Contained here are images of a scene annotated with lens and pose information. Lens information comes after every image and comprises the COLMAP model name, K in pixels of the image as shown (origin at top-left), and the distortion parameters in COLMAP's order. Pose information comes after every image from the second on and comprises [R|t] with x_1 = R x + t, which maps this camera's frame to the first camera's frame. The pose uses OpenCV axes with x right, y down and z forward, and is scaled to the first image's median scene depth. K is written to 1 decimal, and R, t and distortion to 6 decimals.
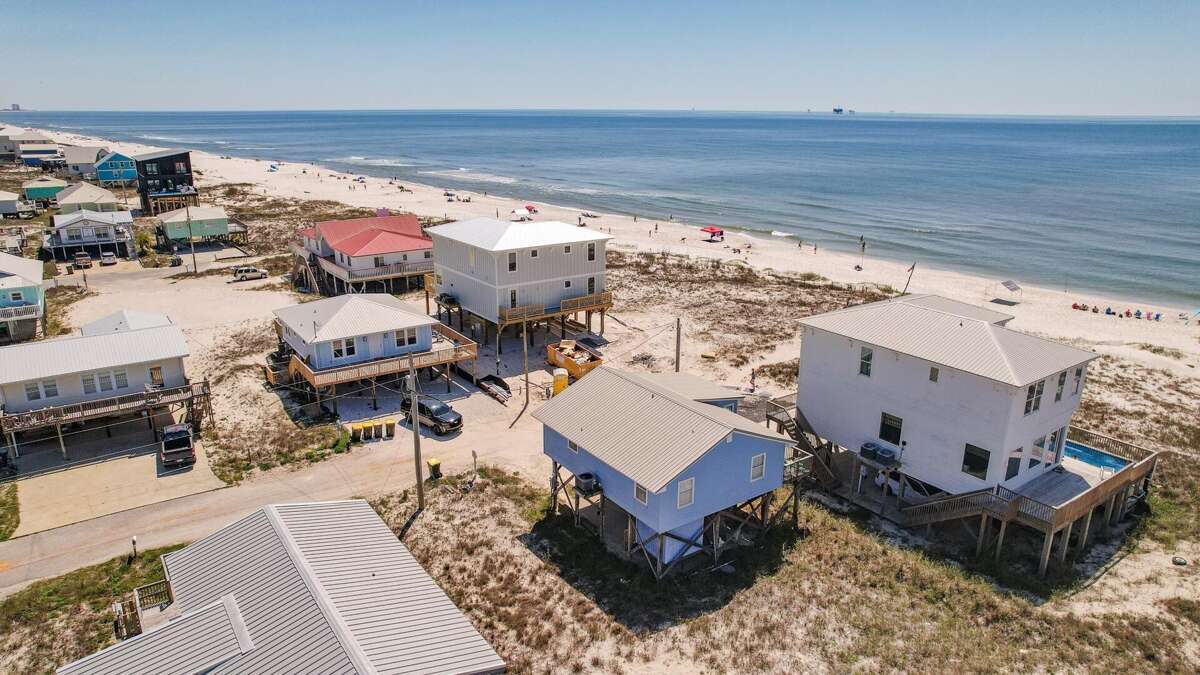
lens RADIAL K [[769.6, 0, 601.6], [0, 769.6, 340.2], [0, 0, 1]] dist [-0.076388, 0.068554]
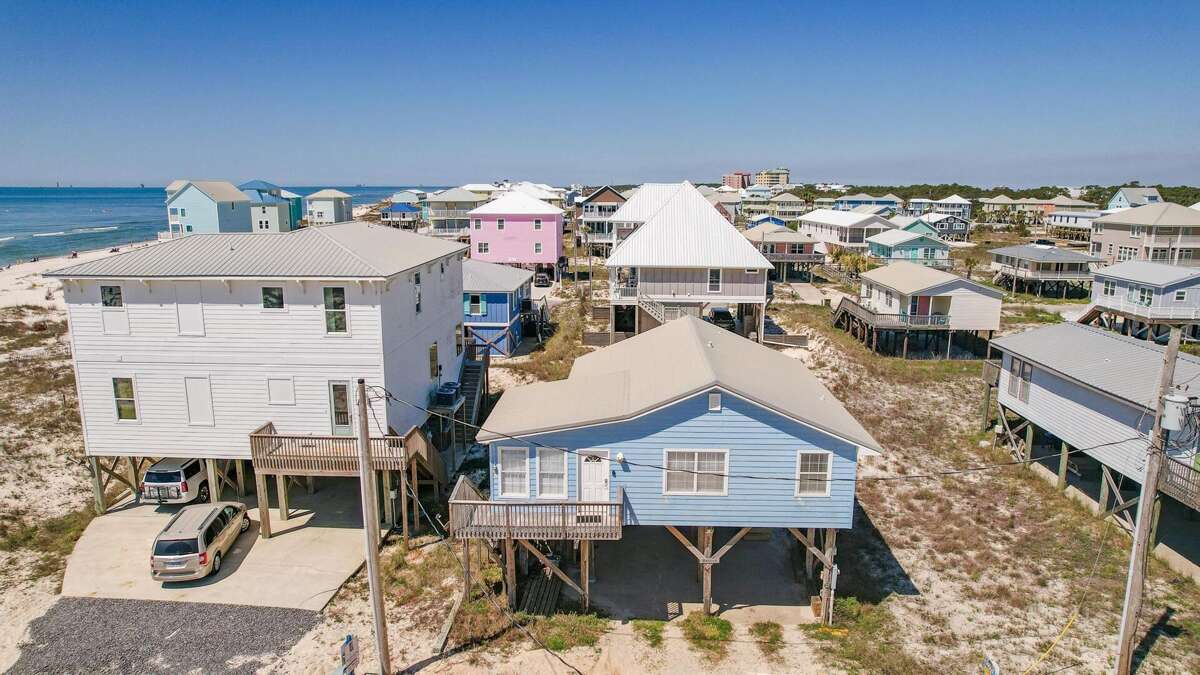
lens RADIAL K [[769.6, 0, 601.6], [0, 769.6, 340.2], [0, 0, 1]] dist [-0.076388, 0.068554]
pose [[-0.795667, -0.128814, 0.591880, -0.166330], [0.168506, 0.891487, 0.420543, -0.150111], [-0.581825, 0.434347, -0.687621, 1.017896]]
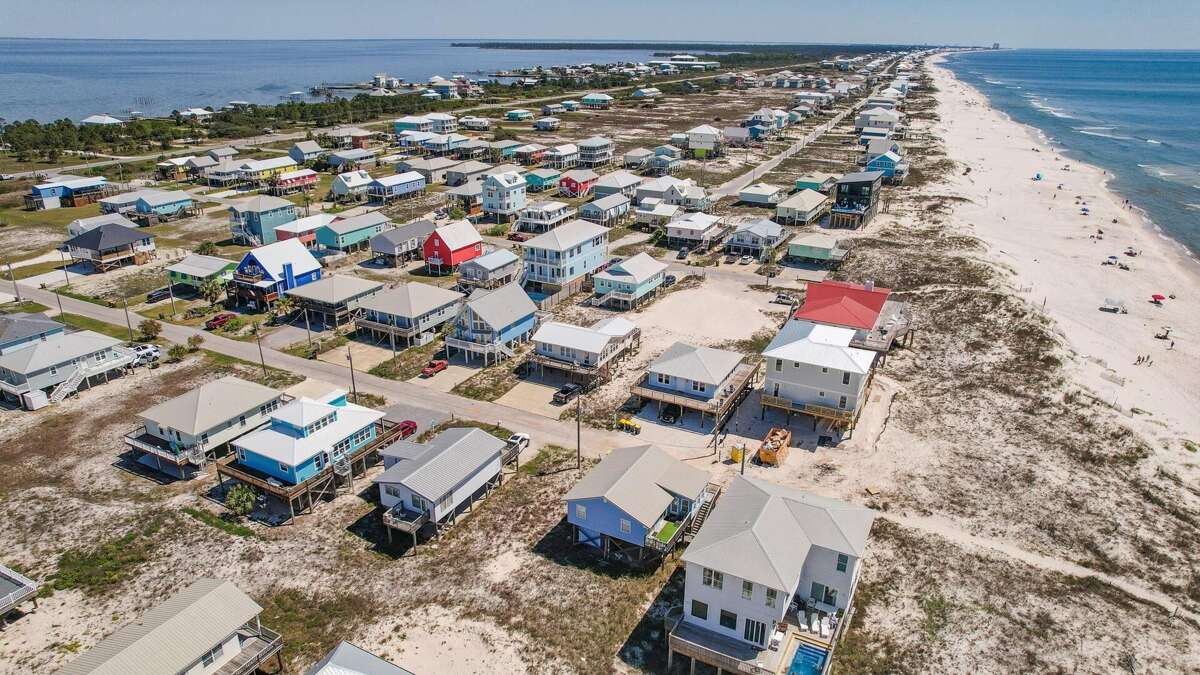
lens RADIAL K [[768.7, 0, 600.0], [0, 768.7, 337.5], [0, 0, 1]] dist [-0.042435, -0.000794]
pose [[0.454330, 0.324065, -0.829799, 1.010252], [-0.263748, 0.938657, 0.222172, -0.424105], [0.850895, 0.117918, 0.511931, -0.037752]]
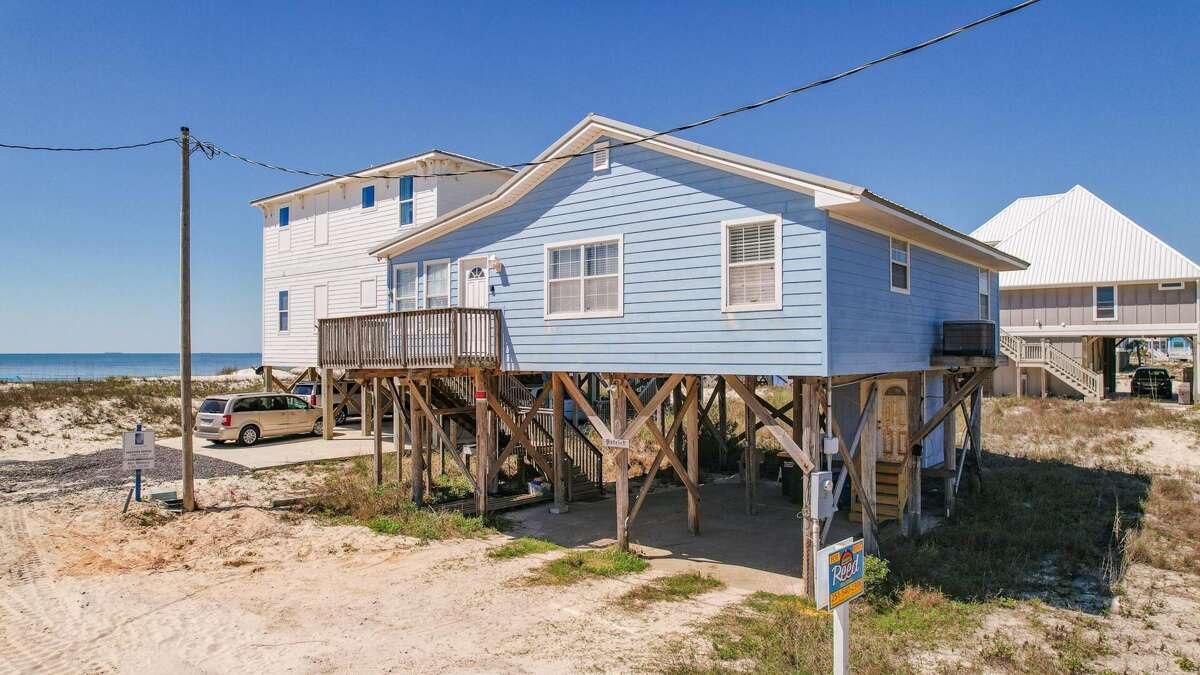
lens RADIAL K [[769.6, 0, 601.6], [0, 769.6, 340.2], [0, 0, 1]] dist [-0.076388, 0.068554]
pose [[-0.264882, 0.009825, 0.964231, -0.215016], [0.281569, 0.957157, 0.067596, 0.072948], [-0.922256, 0.289403, -0.256301, 0.824438]]
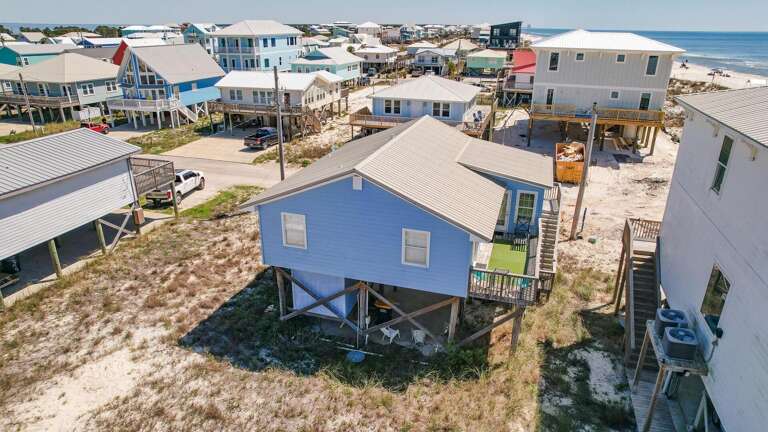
lens RADIAL K [[492.6, 0, 385.0], [0, 492.6, 217.7], [0, 0, 1]] dist [-0.076388, 0.068554]
pose [[0.613278, 0.292200, -0.733832, 0.328496], [-0.236573, 0.954358, 0.182300, 0.041033], [0.753607, 0.061804, 0.654413, 0.437936]]
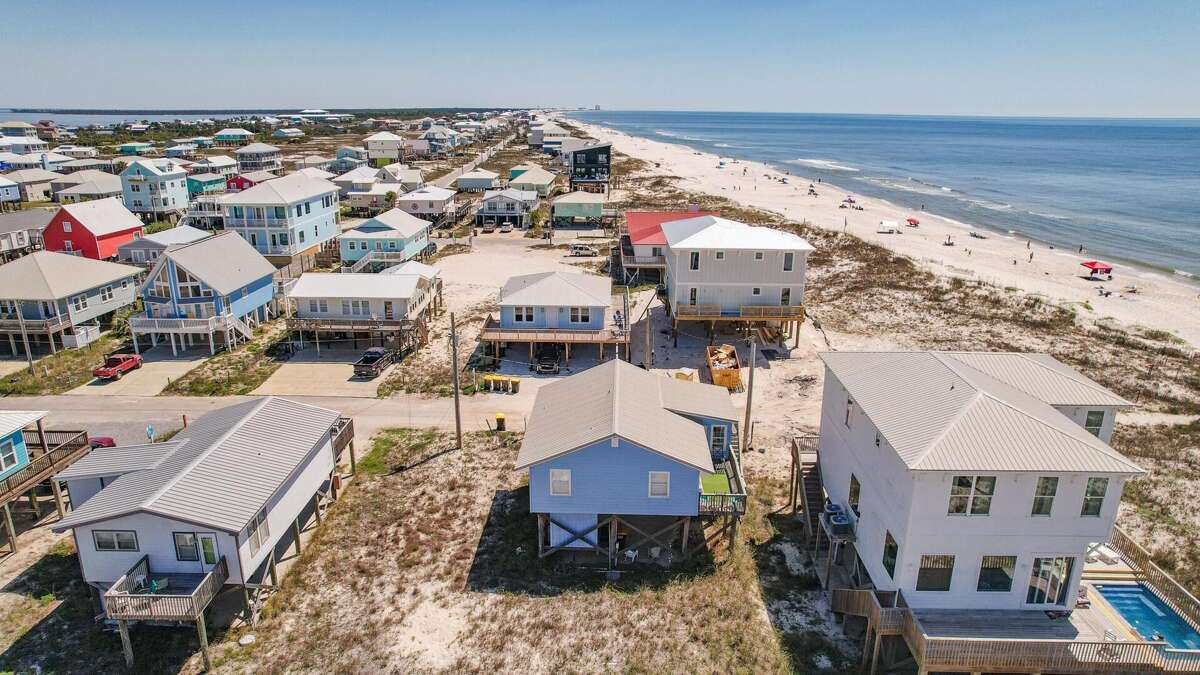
lens RADIAL K [[769.6, 0, 601.6], [0, 769.6, 340.2], [0, 0, 1]] dist [-0.076388, 0.068554]
pose [[0.804688, 0.172983, -0.567939, 0.425271], [-0.175518, 0.983166, 0.050769, -0.030854], [0.567161, 0.058830, 0.821503, 0.101786]]
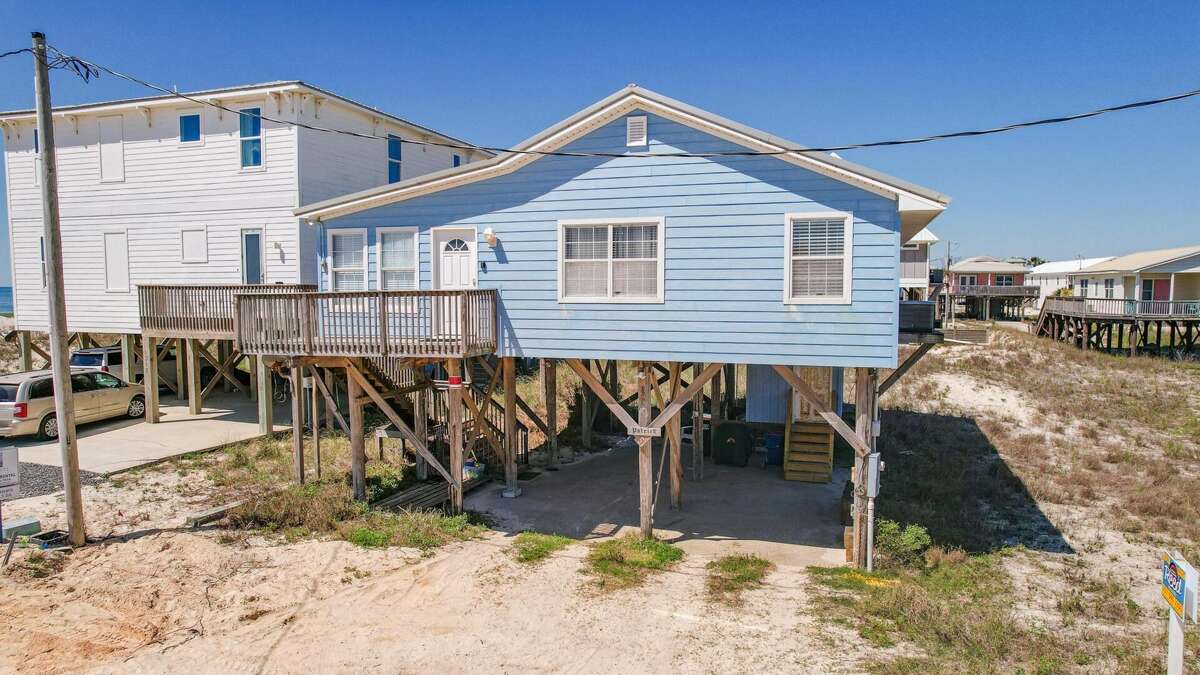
lens RADIAL K [[769.6, 0, 601.6], [0, 769.6, 340.2], [0, 0, 1]] dist [-0.076388, 0.068554]
pose [[-0.596993, -0.063088, 0.799762, -0.164973], [0.230698, 0.941294, 0.246461, 0.036490], [-0.768360, 0.331640, -0.547392, 0.892949]]
